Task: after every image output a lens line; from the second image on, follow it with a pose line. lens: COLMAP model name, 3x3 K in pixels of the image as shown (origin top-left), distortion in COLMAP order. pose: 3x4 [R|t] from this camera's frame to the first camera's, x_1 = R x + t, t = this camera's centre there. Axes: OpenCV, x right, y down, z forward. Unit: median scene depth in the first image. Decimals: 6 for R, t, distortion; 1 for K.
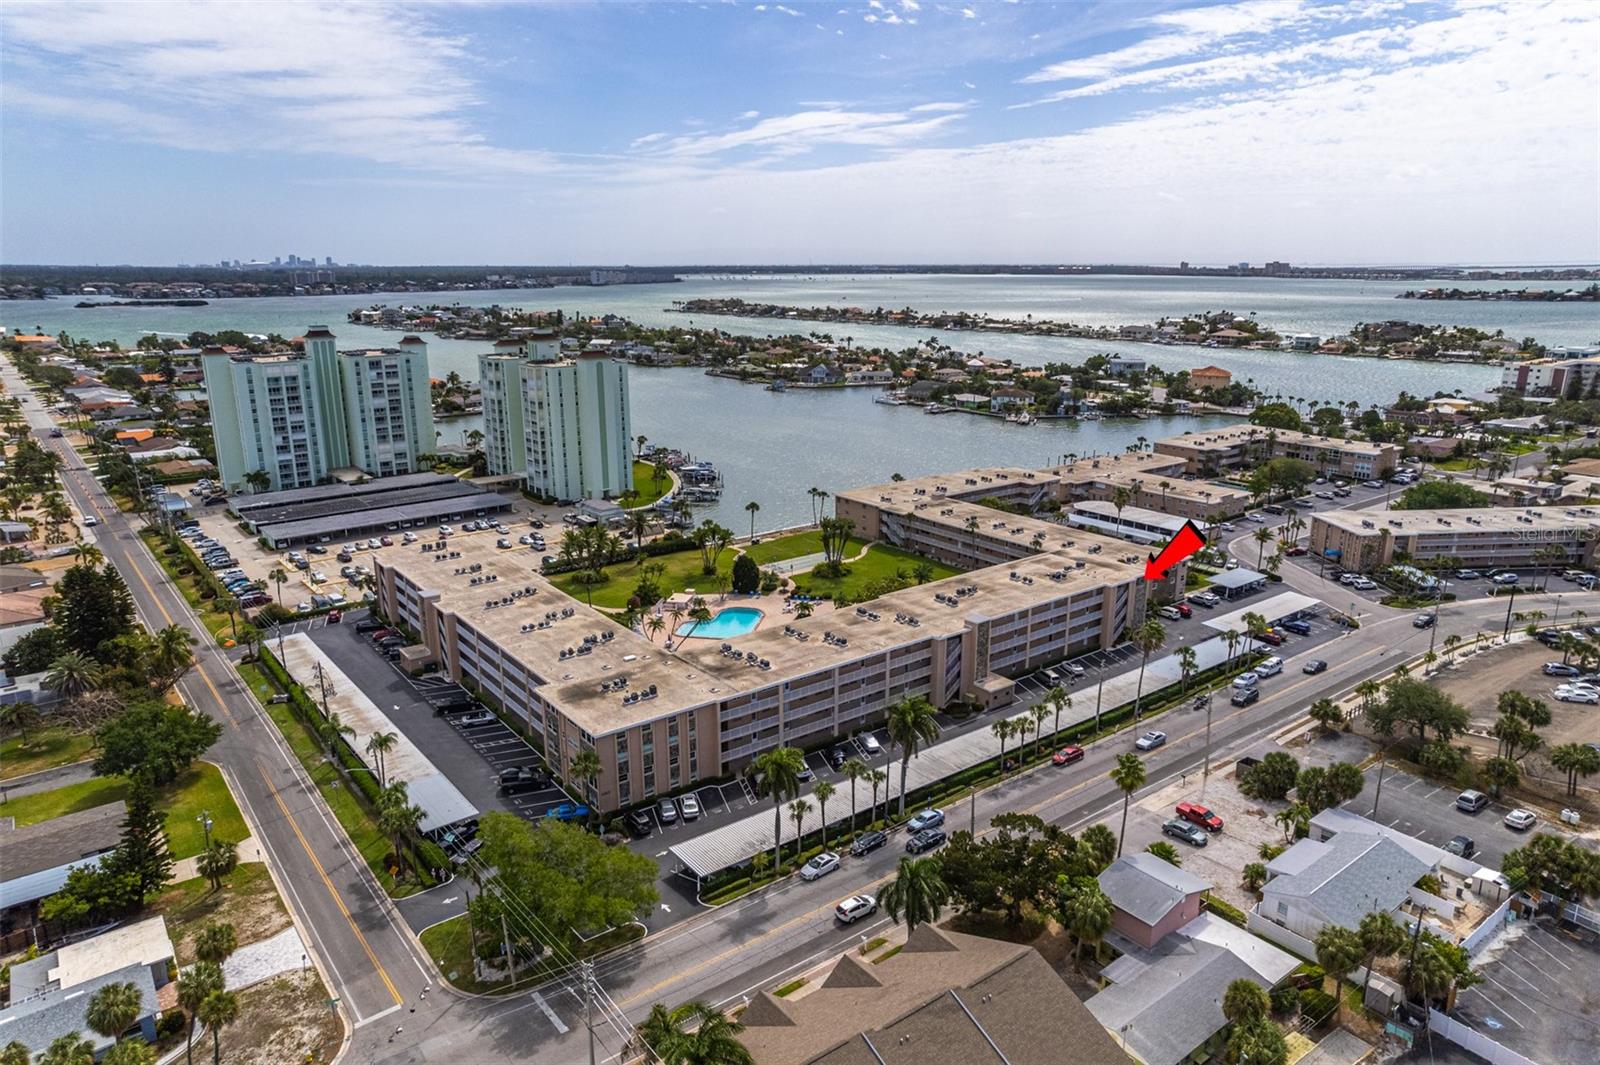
lens RADIAL K [[1057.3, 0, 797.7], [0, 1057.3, 496.8], [0, 0, 1]] dist [-0.069123, 0.125110]
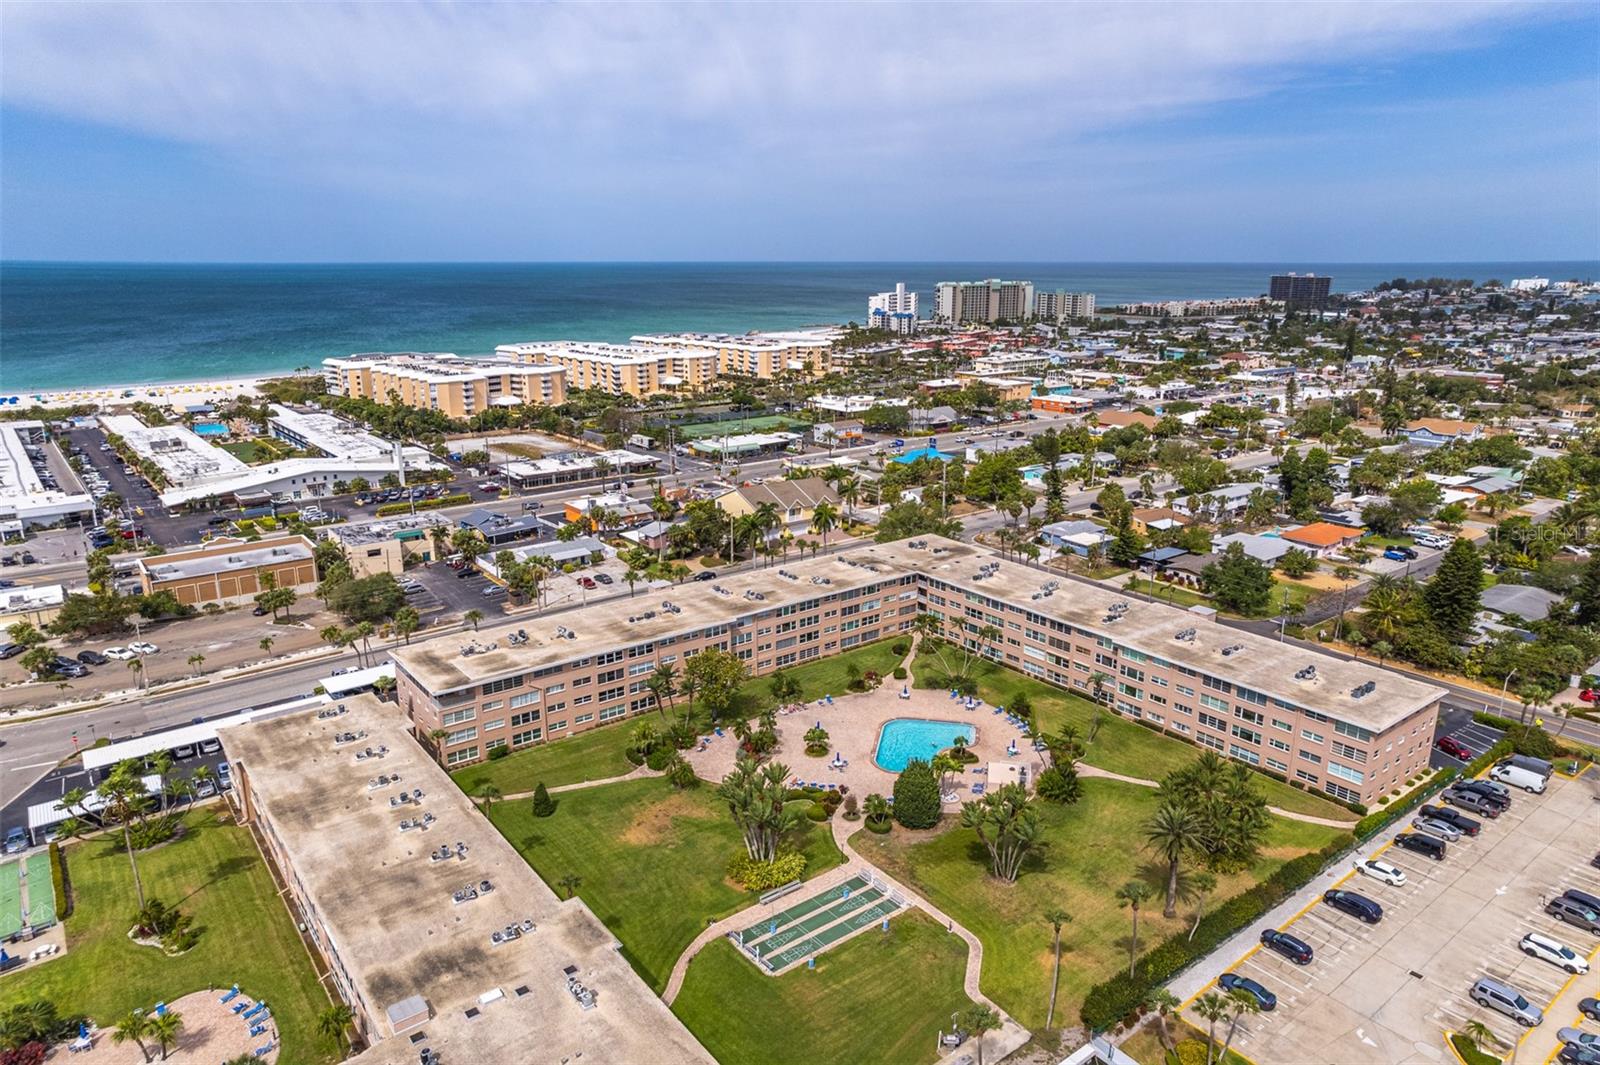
lens RADIAL K [[1024.7, 0, 802.2], [0, 1024.7, 537.4], [0, 0, 1]] dist [-0.006884, 0.026984]
pose [[-0.999926, 0.011354, -0.004398, 0.010725], [0.007964, 0.883096, 0.469124, -0.224143], [0.009210, 0.469054, -0.883121, 0.982620]]
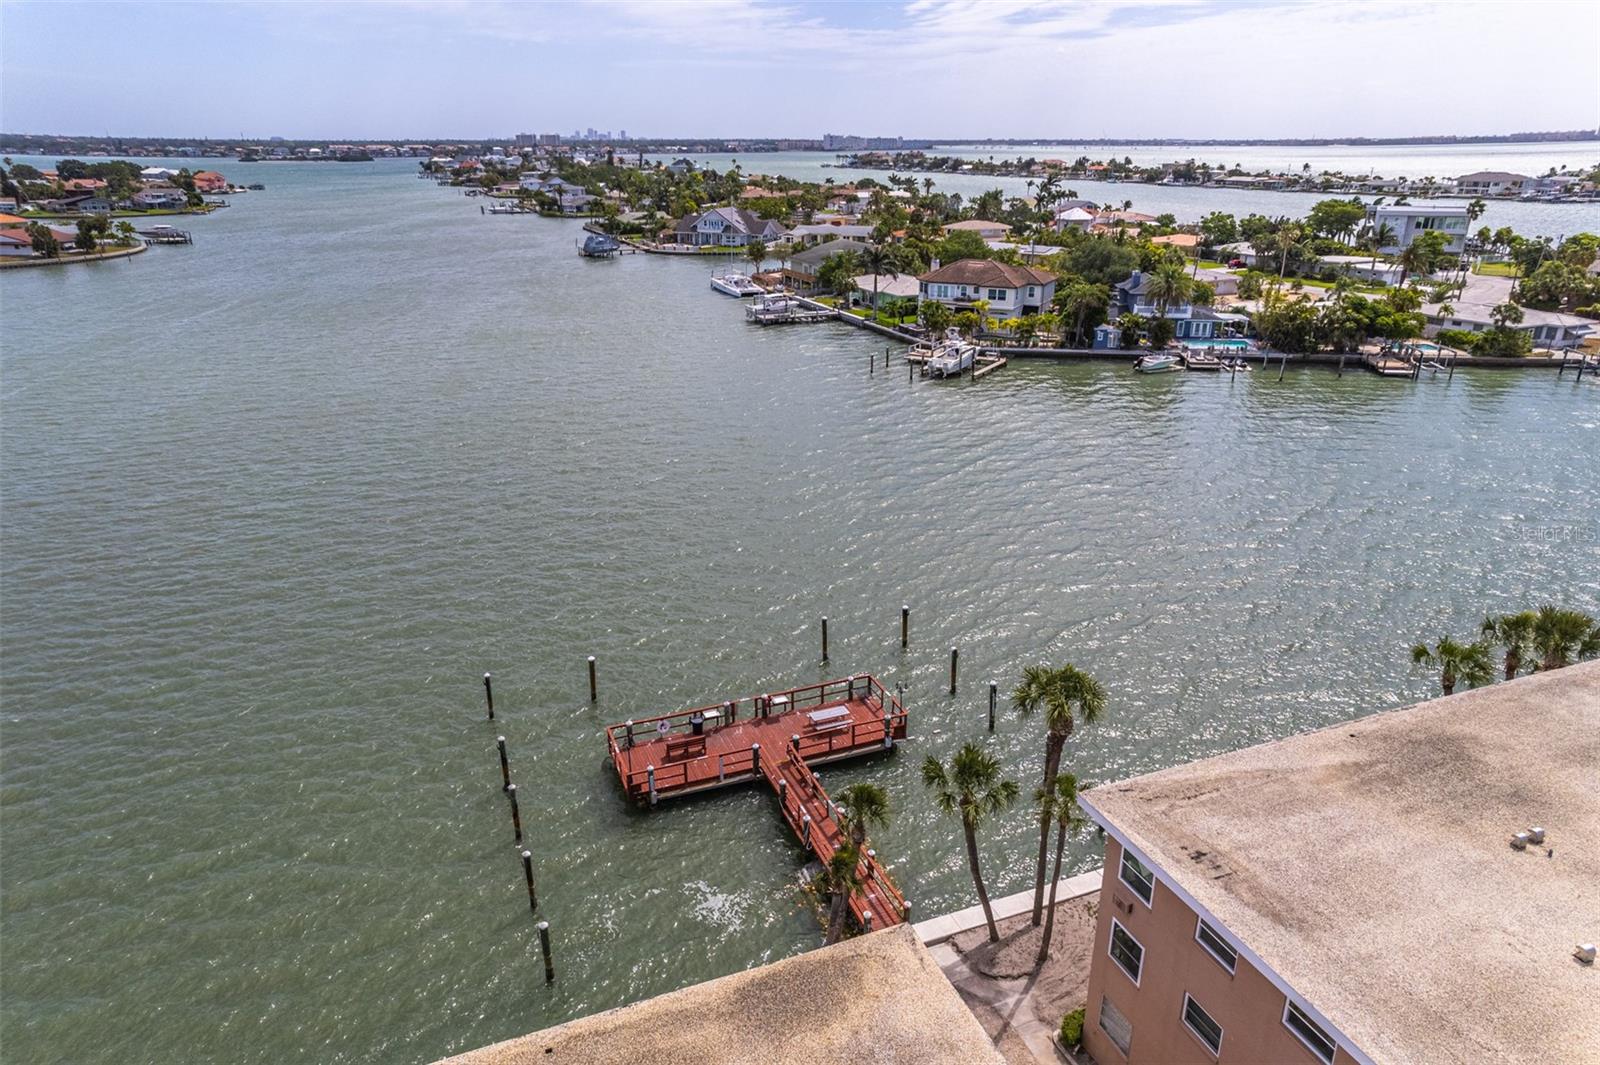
lens RADIAL K [[1057.3, 0, 797.7], [0, 1057.3, 496.8], [0, 0, 1]] dist [-0.069123, 0.125110]
pose [[0.962720, 0.087748, -0.255873, 0.360560], [-0.059007, 0.991268, 0.117927, -0.096390], [0.263987, -0.098432, 0.959491, 0.983133]]
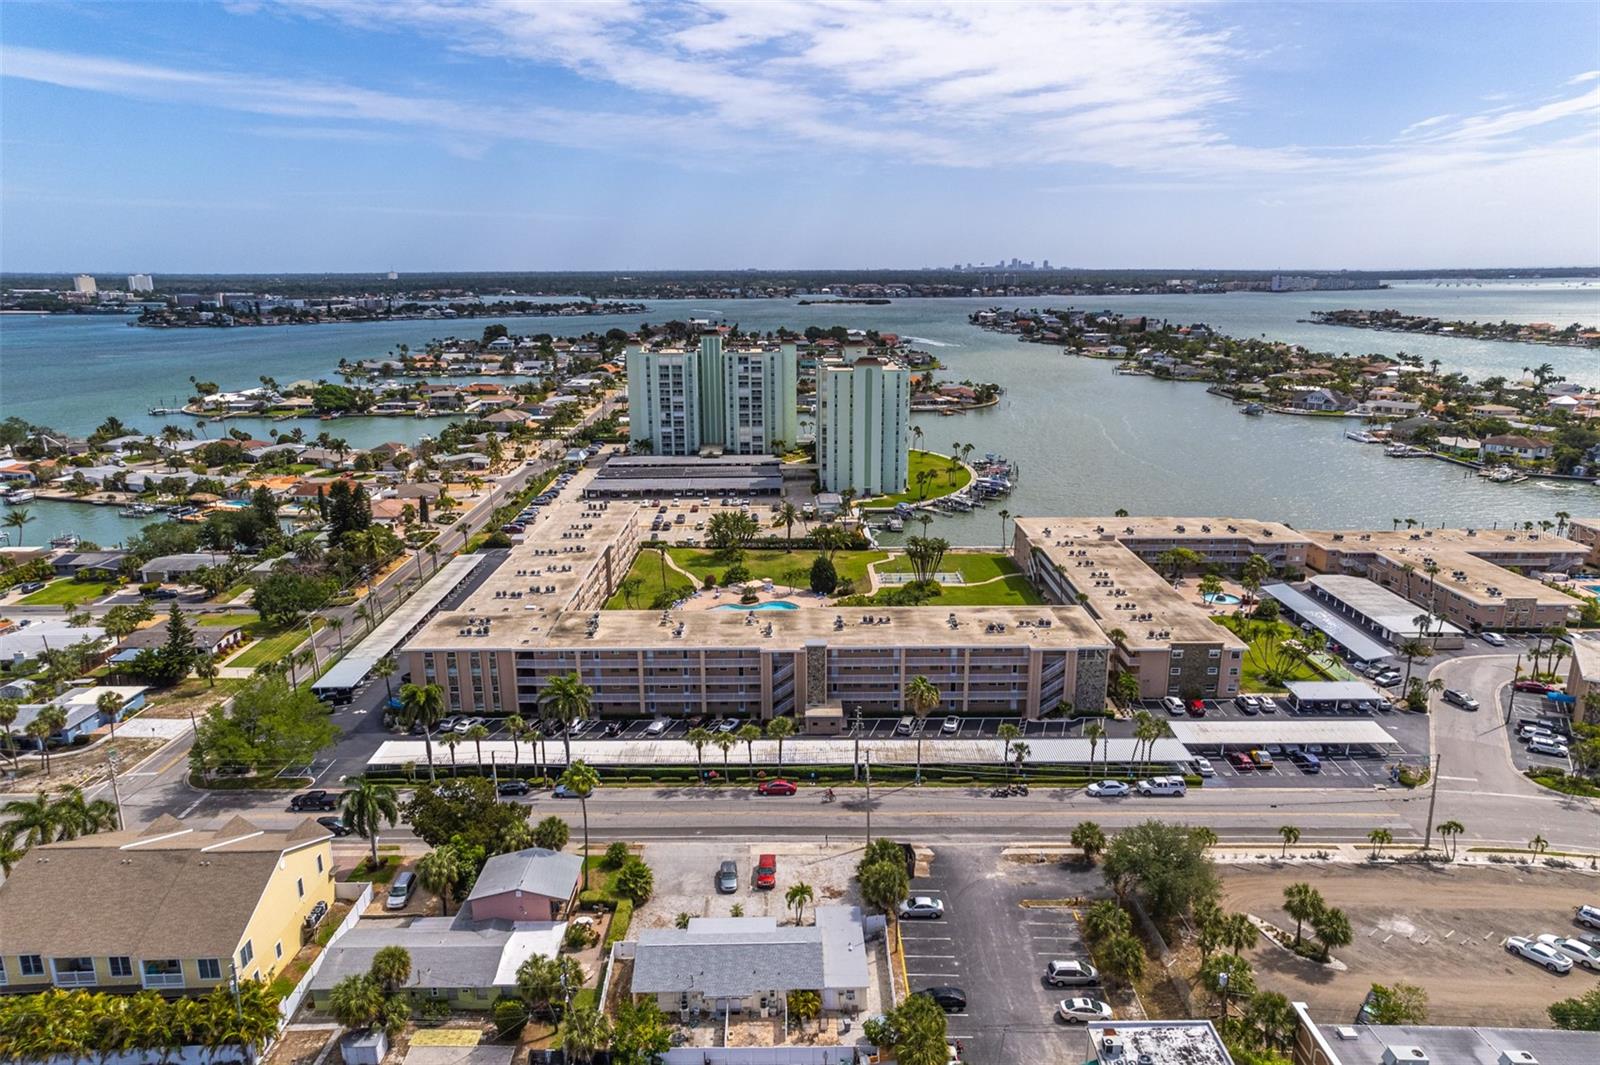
lens RADIAL K [[1024.7, 0, 802.2], [0, 1024.7, 537.4], [0, 0, 1]] dist [-0.006884, 0.026984]
pose [[0.796155, 0.155029, -0.584896, 0.360682], [-0.131712, 0.987845, 0.082546, -0.031597], [0.590583, 0.011319, 0.806897, 0.101175]]
